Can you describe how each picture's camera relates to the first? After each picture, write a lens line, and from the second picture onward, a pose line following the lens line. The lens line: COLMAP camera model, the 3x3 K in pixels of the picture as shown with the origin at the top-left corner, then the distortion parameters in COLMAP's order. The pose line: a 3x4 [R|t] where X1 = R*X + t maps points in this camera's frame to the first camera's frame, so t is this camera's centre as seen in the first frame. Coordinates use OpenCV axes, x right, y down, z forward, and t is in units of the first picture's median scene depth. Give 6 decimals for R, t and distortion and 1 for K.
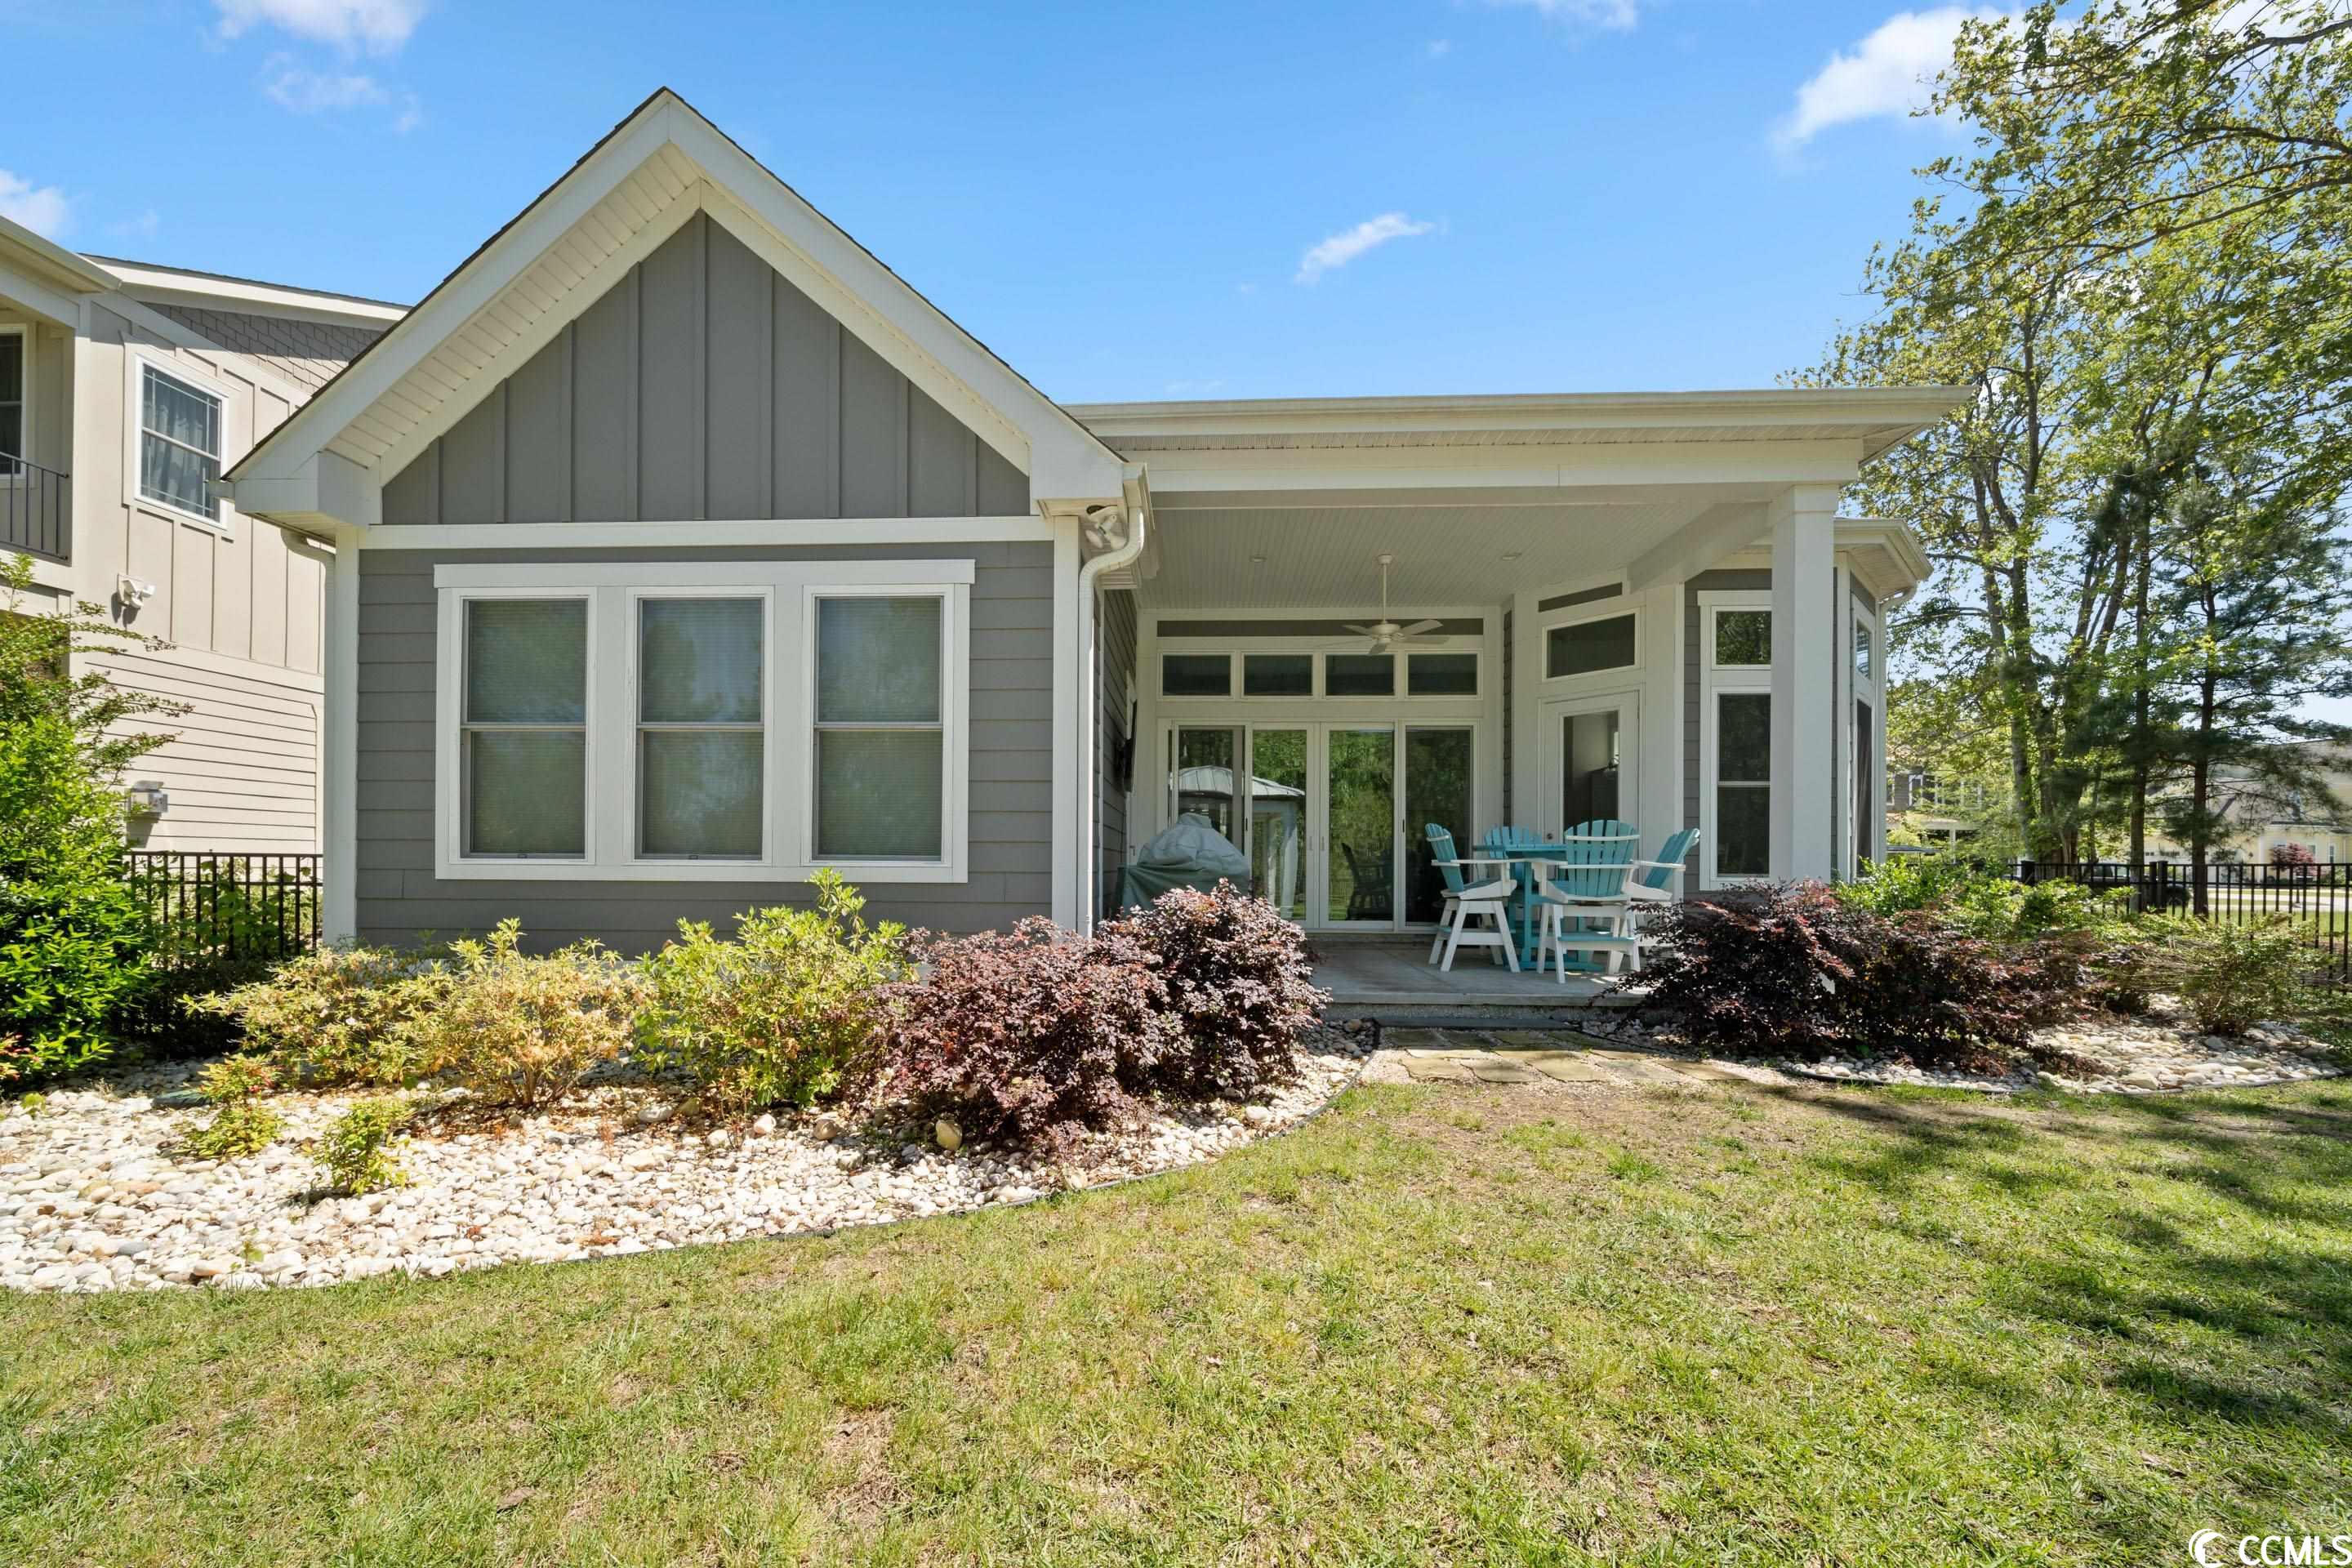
lens RADIAL K [[874.4, 0, 1179.5], [0, 874.4, 871.3], [0, 0, 1]] dist [-0.013901, -0.000048]
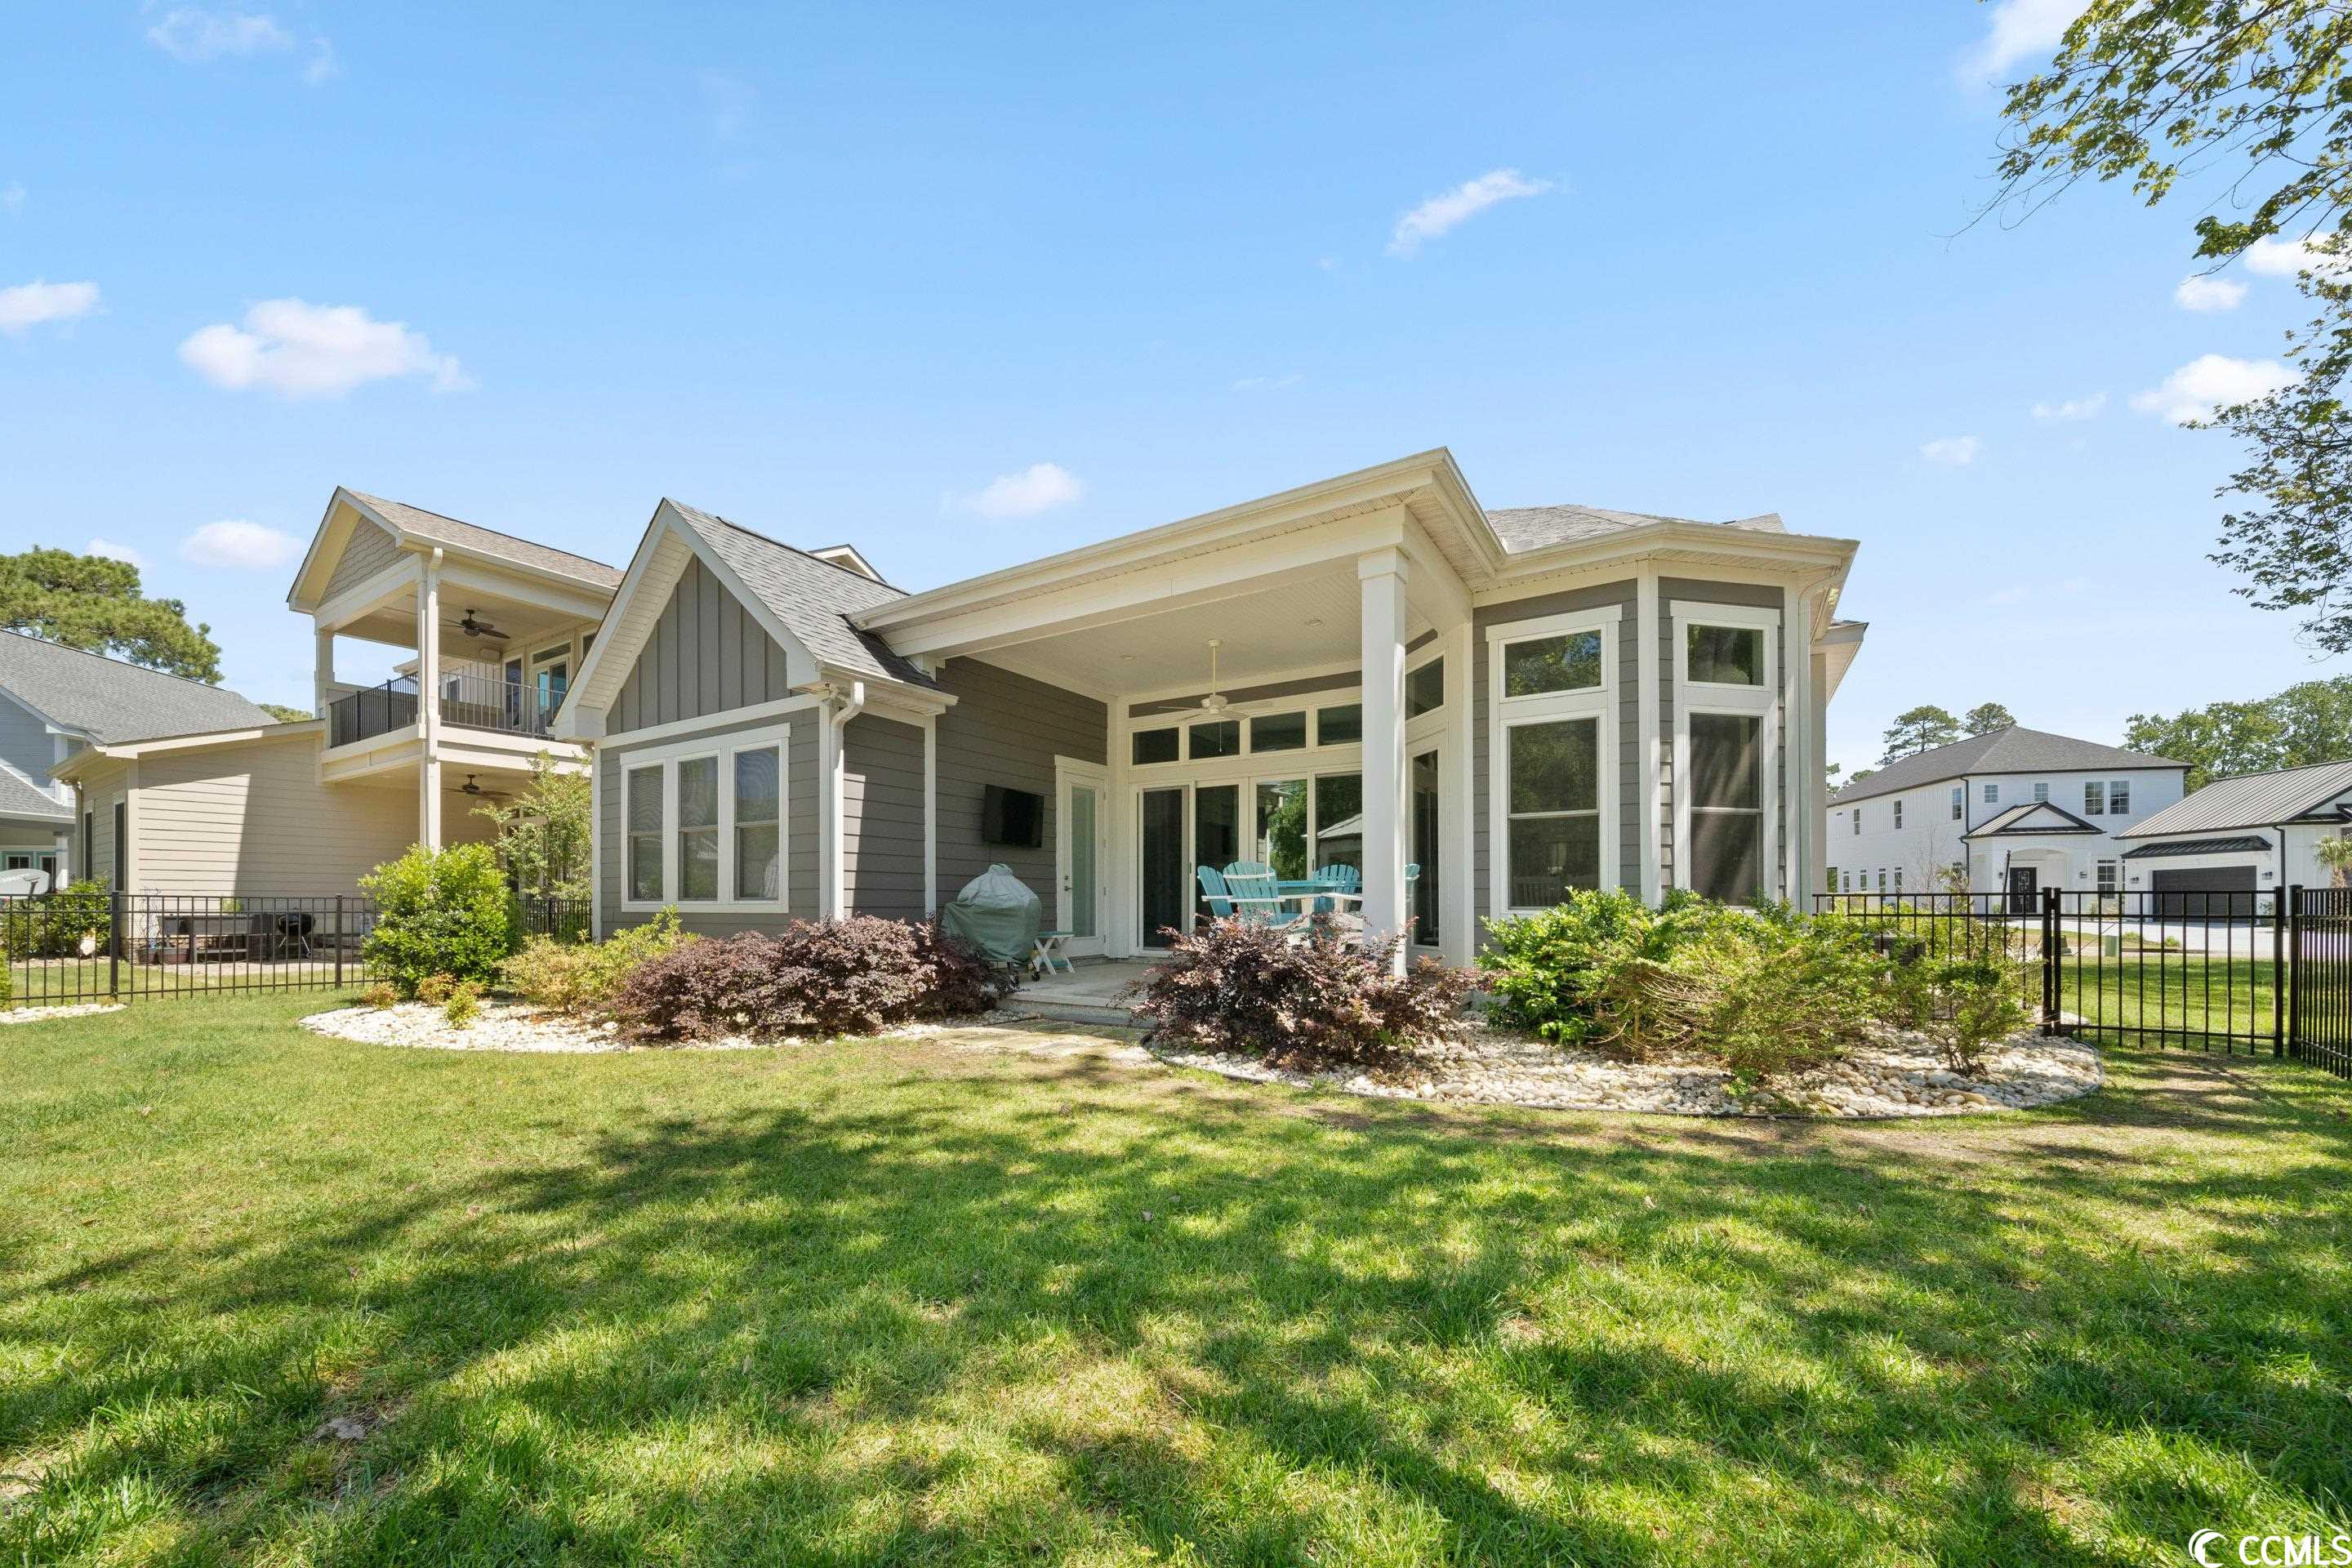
lens RADIAL K [[884.3, 0, 1176.2], [0, 884.3, 906.9], [0, 0, 1]] dist [-0.051476, -0.000005]
pose [[0.876632, -0.007231, -0.481107, 1.183292], [0.004623, 0.999967, -0.006606, 0.015302], [0.481139, 0.003567, 0.876637, -0.116550]]
